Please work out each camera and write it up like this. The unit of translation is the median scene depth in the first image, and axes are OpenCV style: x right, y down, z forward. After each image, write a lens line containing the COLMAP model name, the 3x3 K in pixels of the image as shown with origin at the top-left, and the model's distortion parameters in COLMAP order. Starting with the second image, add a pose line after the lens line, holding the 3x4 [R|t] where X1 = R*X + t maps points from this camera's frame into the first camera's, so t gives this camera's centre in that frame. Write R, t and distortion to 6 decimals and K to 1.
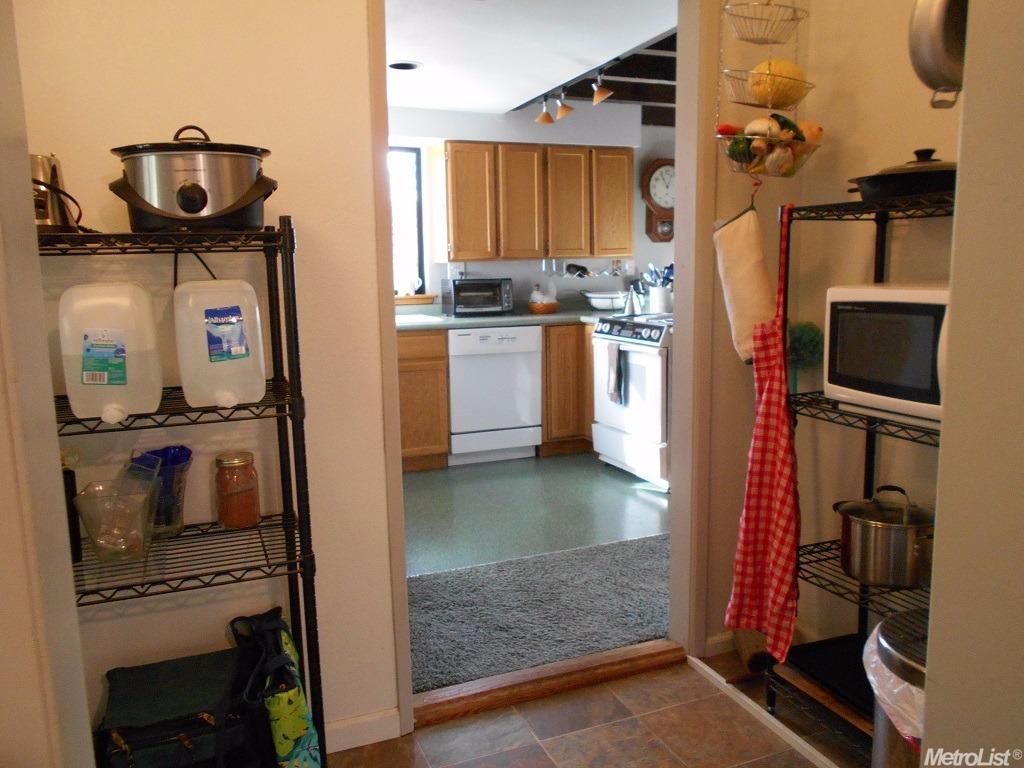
lens RADIAL K [[806.3, 0, 506.4], [0, 806.3, 376.6], [0, 0, 1]] dist [-0.011392, 0.005172]
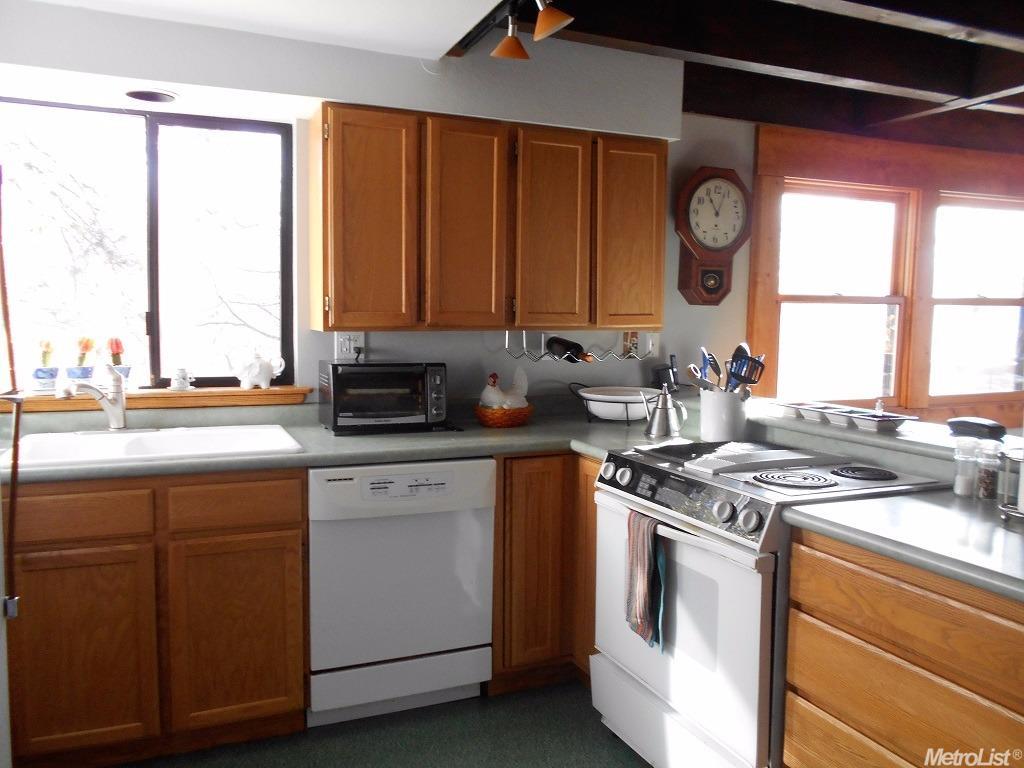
lens RADIAL K [[806.3, 0, 514.7], [0, 806.3, 389.6], [0, 0, 1]] dist [-0.011392, 0.005172]
pose [[0.998901, 0.027420, 0.038021, 0.032766], [-0.025562, 0.998495, -0.048521, -0.079097], [-0.039294, 0.047495, 0.998098, 0.455783]]
